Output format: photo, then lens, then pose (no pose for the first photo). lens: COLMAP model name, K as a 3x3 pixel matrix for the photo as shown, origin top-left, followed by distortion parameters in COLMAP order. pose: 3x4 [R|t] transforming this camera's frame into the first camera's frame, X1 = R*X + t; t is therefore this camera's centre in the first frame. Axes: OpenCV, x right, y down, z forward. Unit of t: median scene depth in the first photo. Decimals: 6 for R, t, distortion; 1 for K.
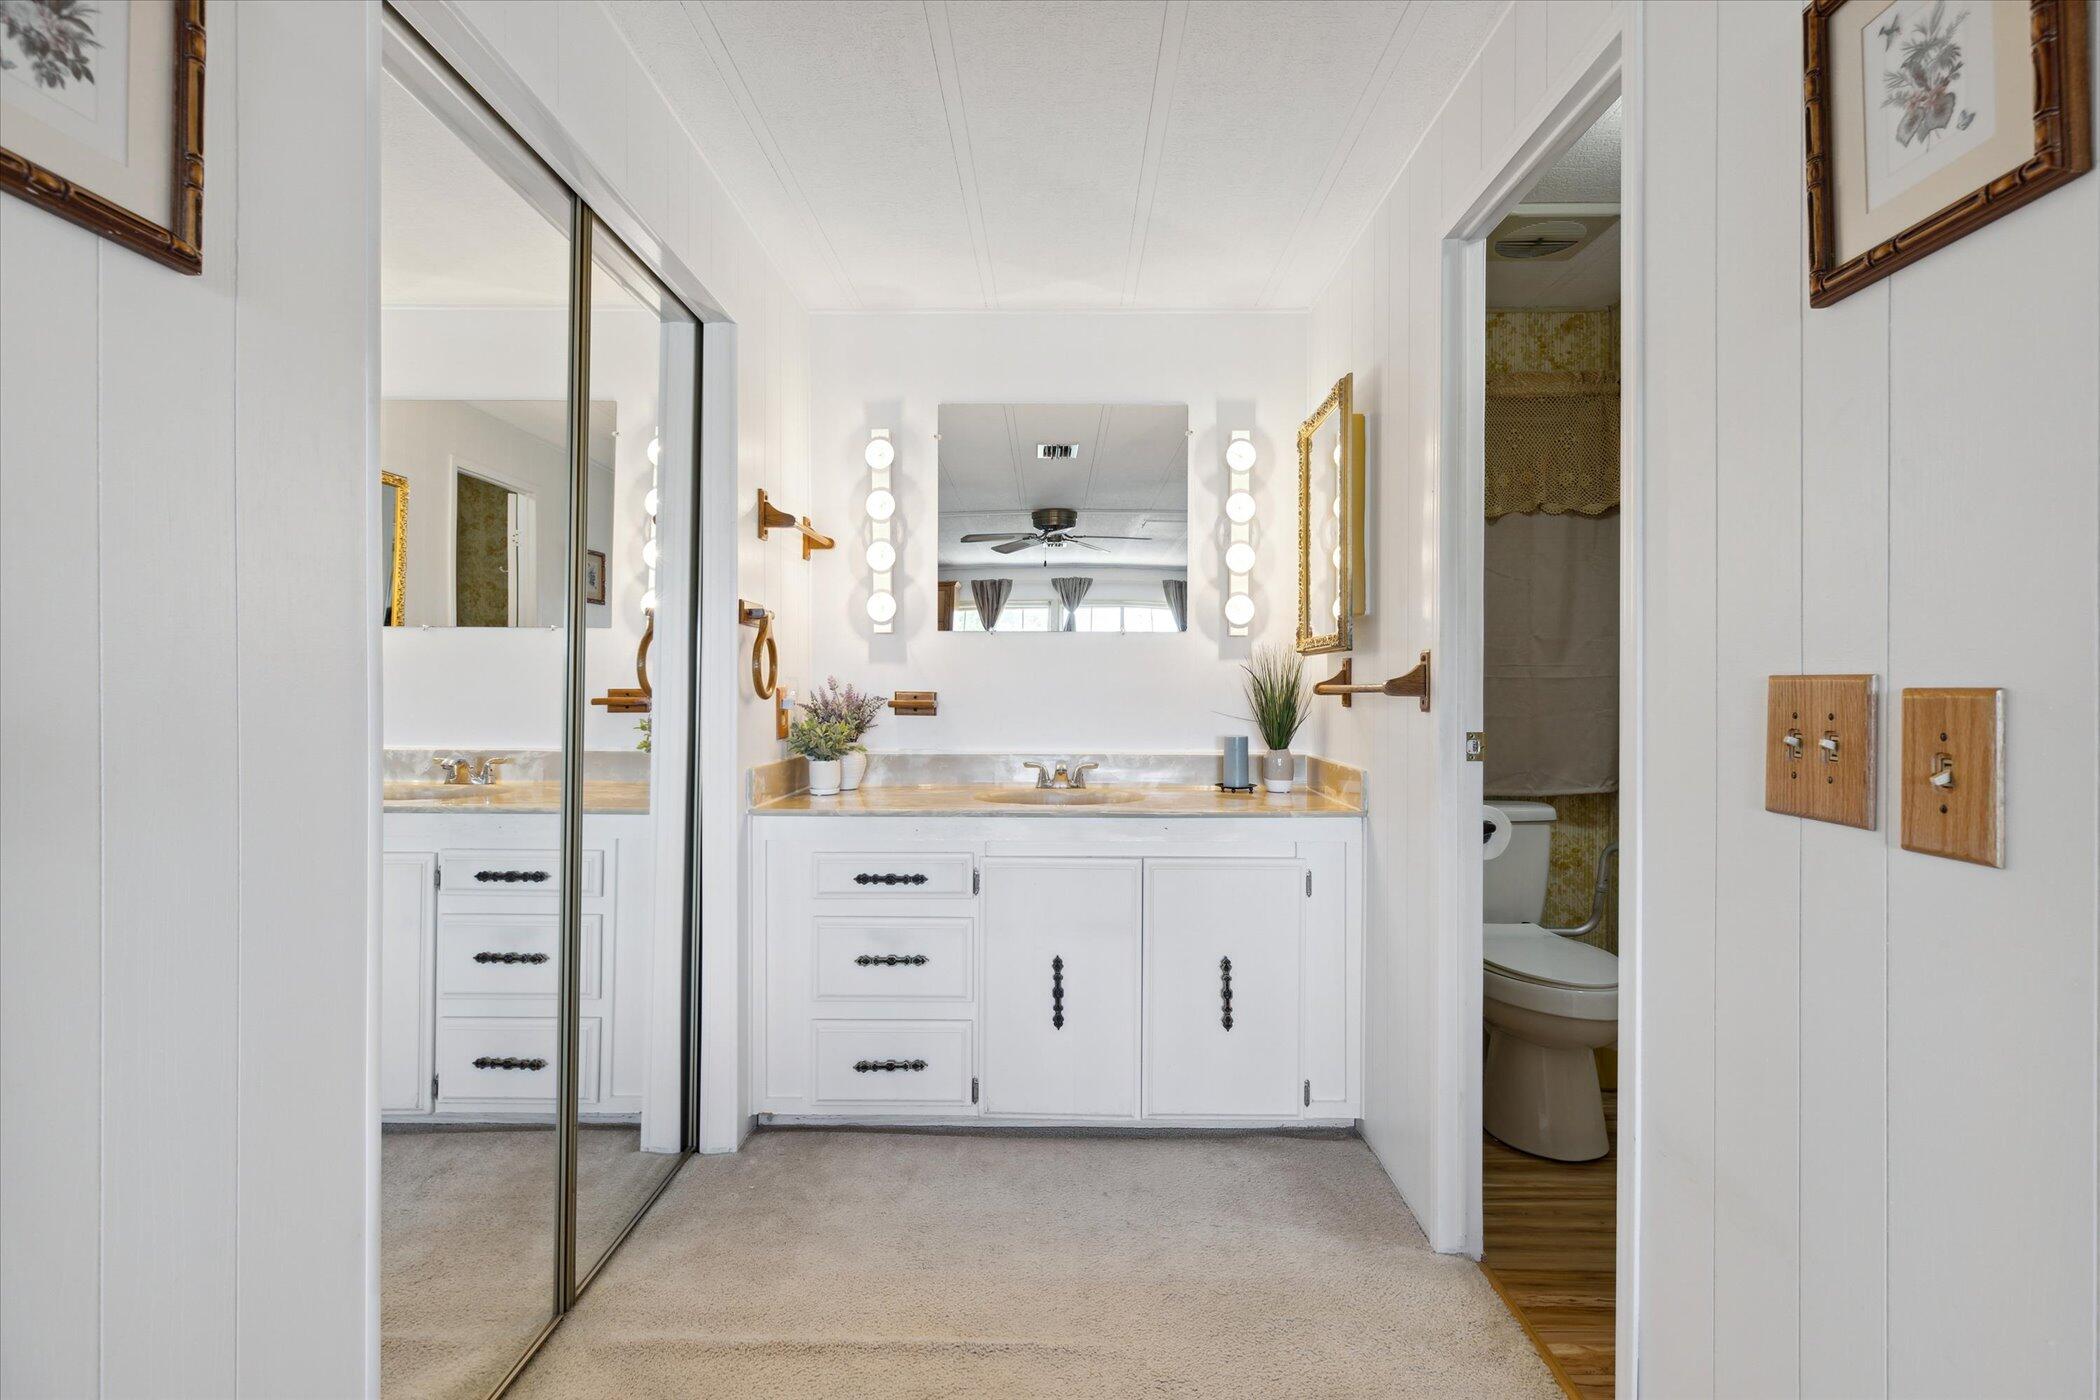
lens RADIAL K [[991.4, 0, 1051.5], [0, 991.4, 672.5], [0, 0, 1]] dist [0.037952, 0.000041]
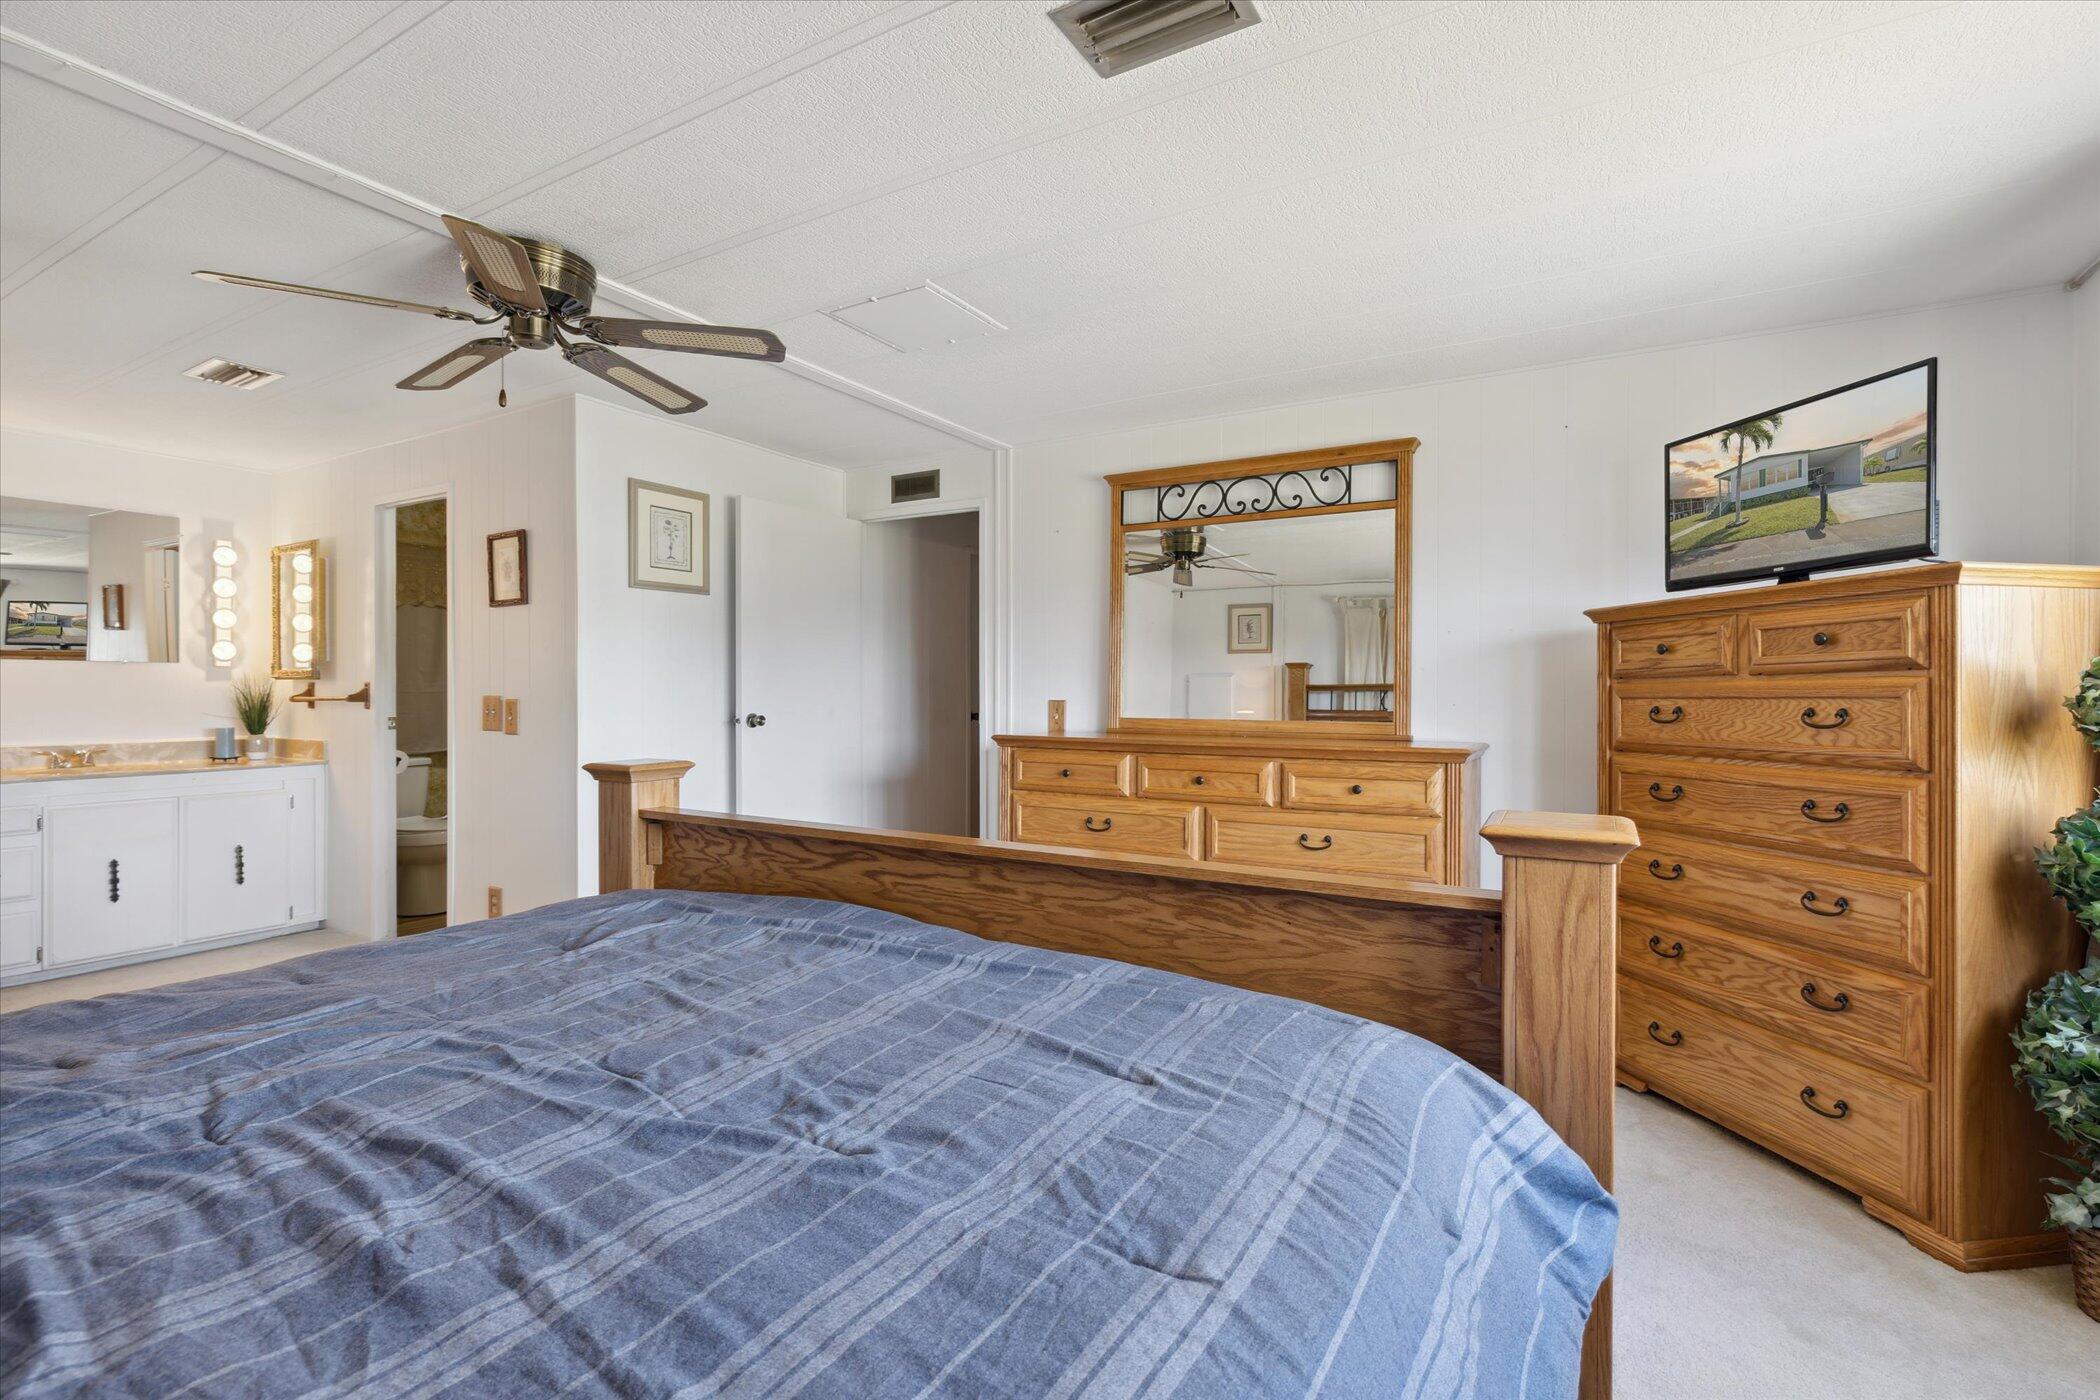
lens RADIAL K [[973.6, 0, 1084.3], [0, 973.6, 699.2], [0, 0, 1]] dist [0.001652, 0.000328]
pose [[0.498551, -0.014414, 0.866741, -0.508417], [-0.008563, 0.999731, 0.021551, -0.031048], [-0.866818, -0.018166, 0.498293, -1.050769]]
